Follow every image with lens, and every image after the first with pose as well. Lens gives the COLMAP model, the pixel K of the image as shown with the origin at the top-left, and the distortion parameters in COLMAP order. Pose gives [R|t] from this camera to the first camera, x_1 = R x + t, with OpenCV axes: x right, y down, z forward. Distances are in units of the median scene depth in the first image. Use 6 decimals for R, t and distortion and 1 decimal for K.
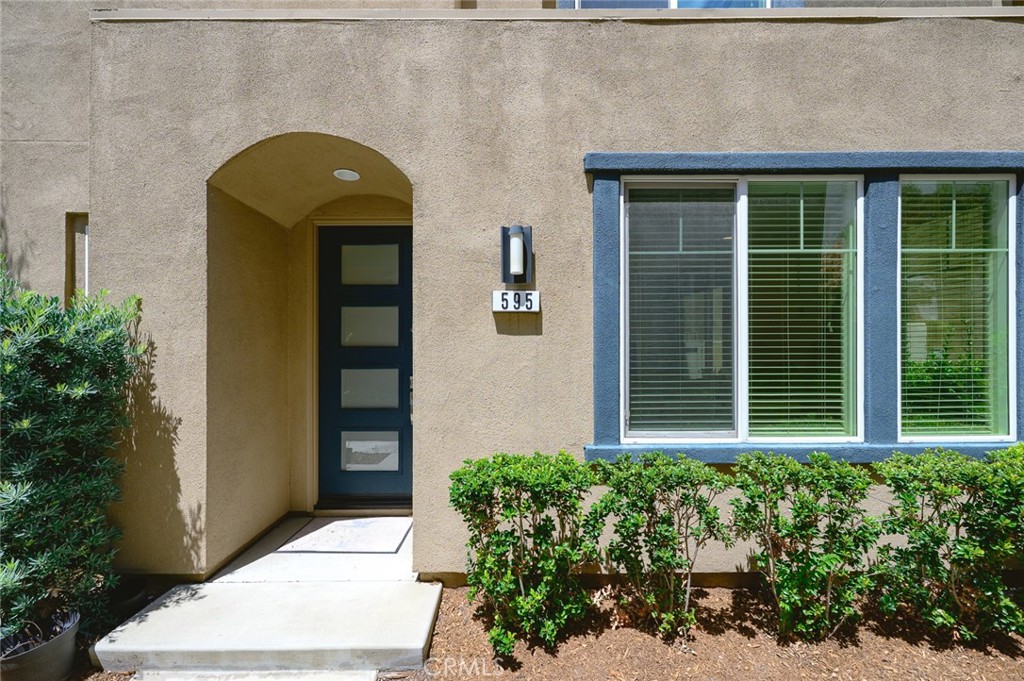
lens RADIAL K [[507.4, 0, 512.0], [0, 507.4, 340.5], [0, 0, 1]] dist [0.001191, 0.000257]
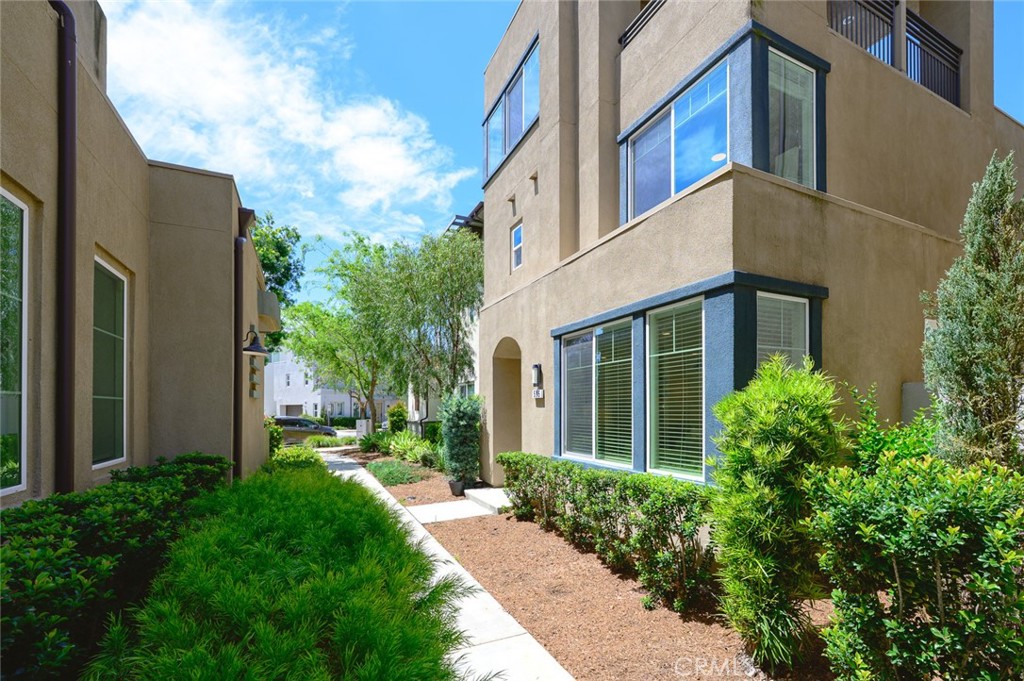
lens RADIAL K [[429.2, 0, 511.5], [0, 429.2, 405.4], [0, 0, 1]] dist [-0.000413, -0.000025]
pose [[0.427626, -0.003947, -0.903947, 1.815106], [0.001553, 0.999992, -0.003632, -0.013167], [0.903954, 0.000150, 0.427629, -0.006452]]
